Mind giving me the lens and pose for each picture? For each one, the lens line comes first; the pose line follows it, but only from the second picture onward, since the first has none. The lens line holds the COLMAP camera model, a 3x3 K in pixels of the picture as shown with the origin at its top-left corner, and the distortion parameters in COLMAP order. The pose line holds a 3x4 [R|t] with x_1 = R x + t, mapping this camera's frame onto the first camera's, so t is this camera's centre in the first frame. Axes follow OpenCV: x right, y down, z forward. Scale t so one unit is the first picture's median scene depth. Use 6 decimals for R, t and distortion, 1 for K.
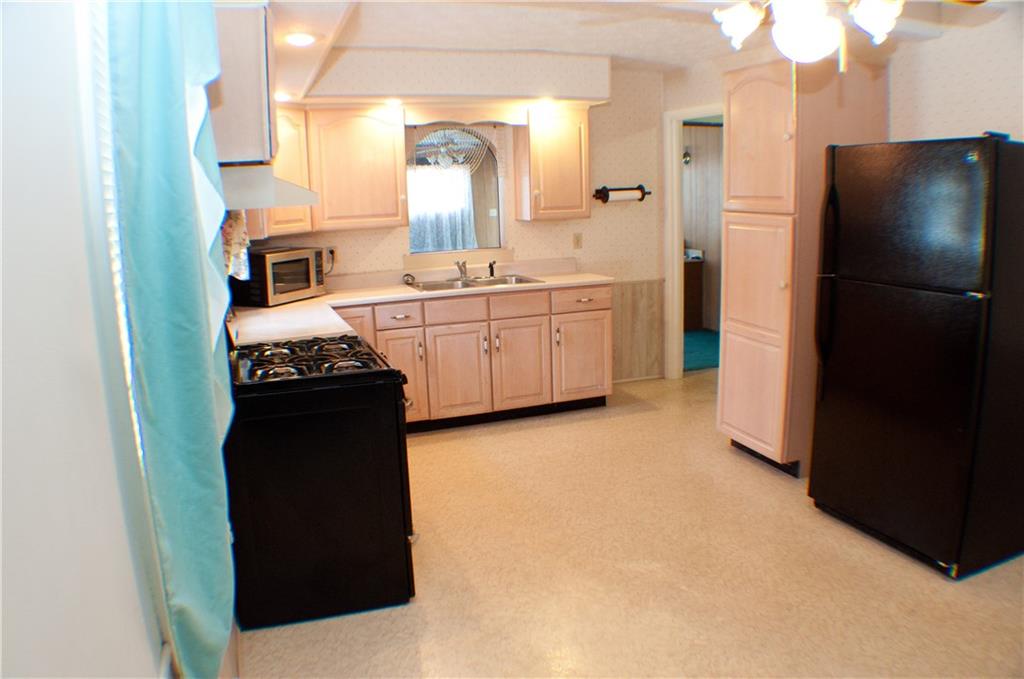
lens RADIAL K [[775.7, 0, 512.0], [0, 775.7, 339.5], [0, 0, 1]] dist [-0.221064, 0.079188]
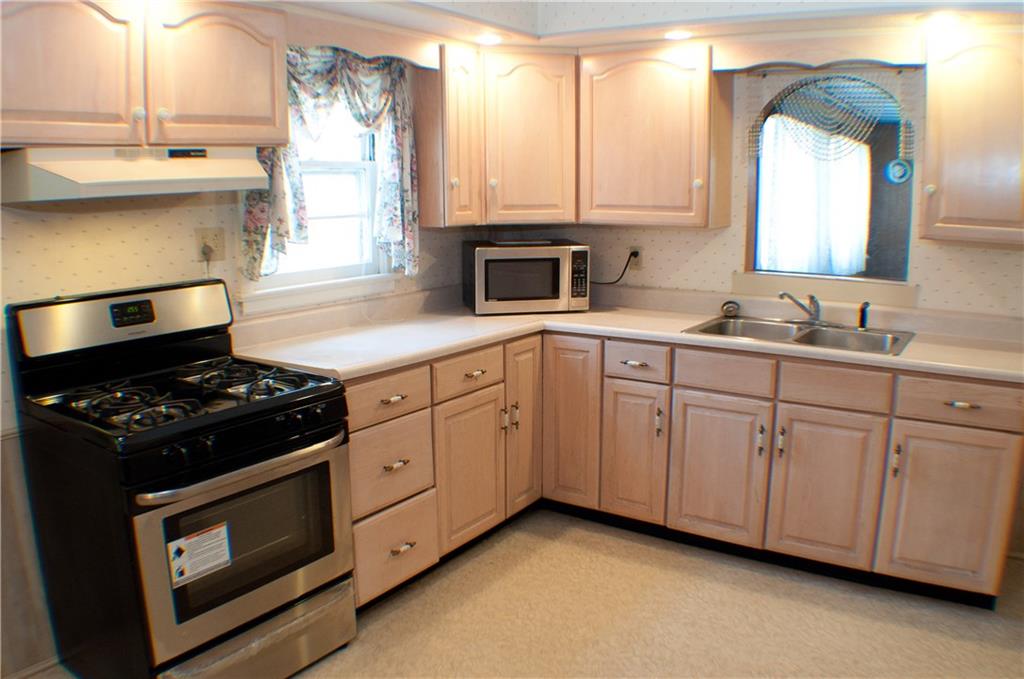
lens RADIAL K [[775.7, 0, 512.0], [0, 775.7, 339.5], [0, 0, 1]] dist [-0.221064, 0.079188]
pose [[0.580922, 0.183773, -0.792942, 0.294538], [-0.167069, 0.980358, 0.104812, -0.095442], [0.796629, 0.071589, 0.600214, 0.494841]]
